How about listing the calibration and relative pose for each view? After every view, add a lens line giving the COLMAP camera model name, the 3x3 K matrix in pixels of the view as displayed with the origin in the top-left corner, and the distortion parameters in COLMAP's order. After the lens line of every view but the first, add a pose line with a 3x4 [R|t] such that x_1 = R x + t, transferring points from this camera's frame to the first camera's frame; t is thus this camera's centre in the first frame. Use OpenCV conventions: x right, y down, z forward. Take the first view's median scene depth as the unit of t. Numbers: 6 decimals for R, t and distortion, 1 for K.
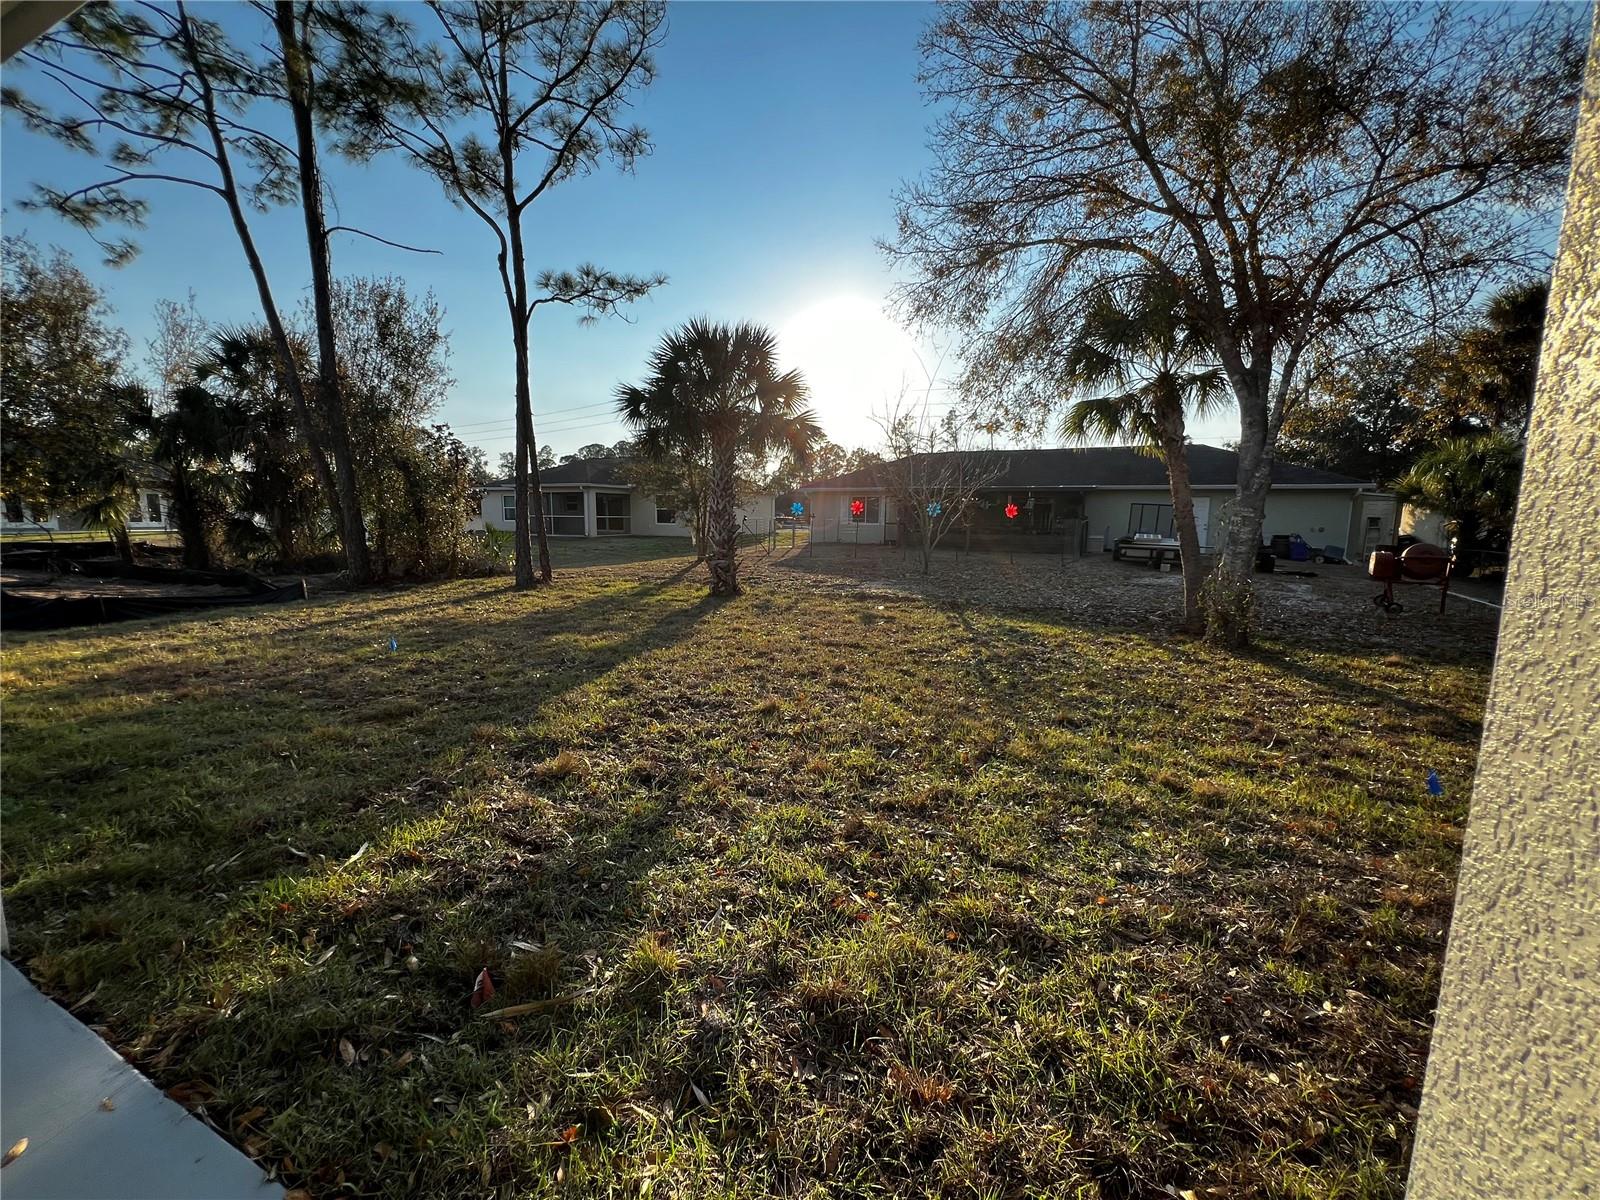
lens RADIAL K [[638.6, 0, 800.6], [0, 638.6, 597.9], [0, 0, 1]] dist [-0.001219, 0.000319]
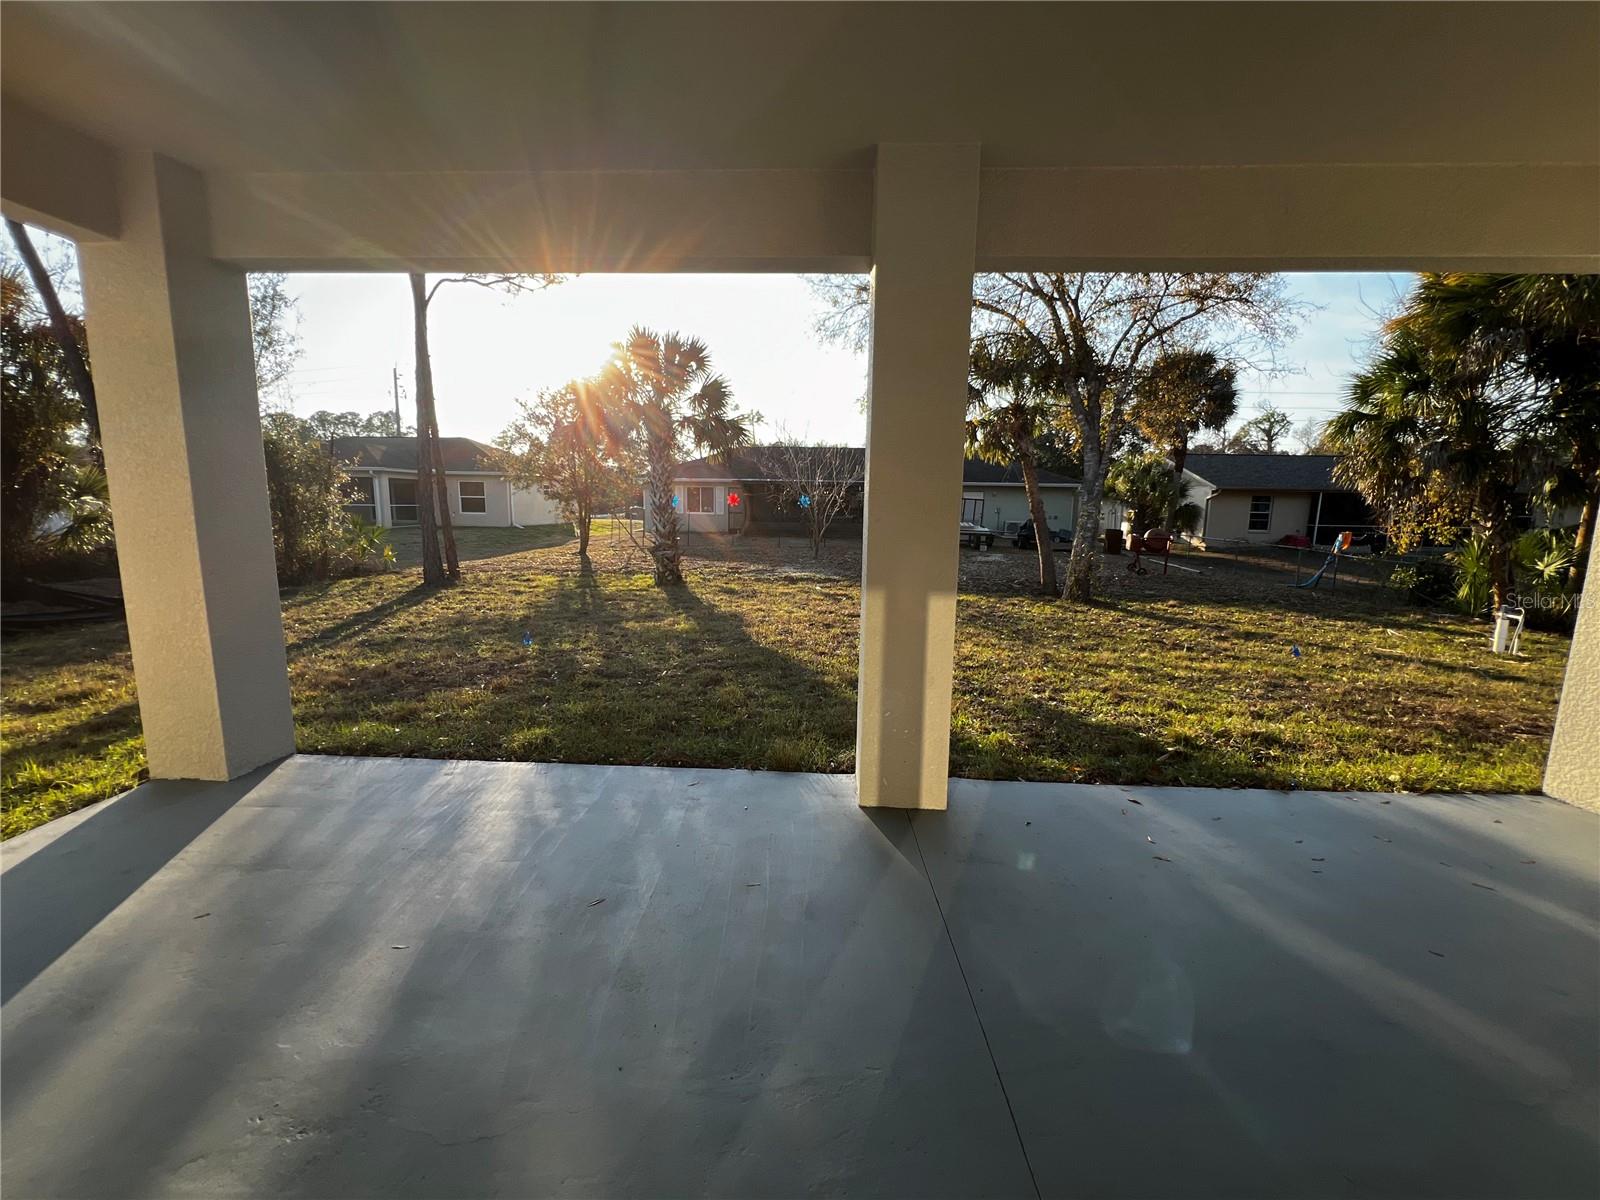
lens RADIAL K [[638.6, 0, 800.6], [0, 638.6, 597.9], [0, 0, 1]] dist [-0.001219, 0.000319]
pose [[0.926923, -0.050960, 0.371776, -0.309134], [0.042912, 0.998631, 0.029895, -0.002119], [-0.372790, -0.011757, 0.927841, -0.076614]]
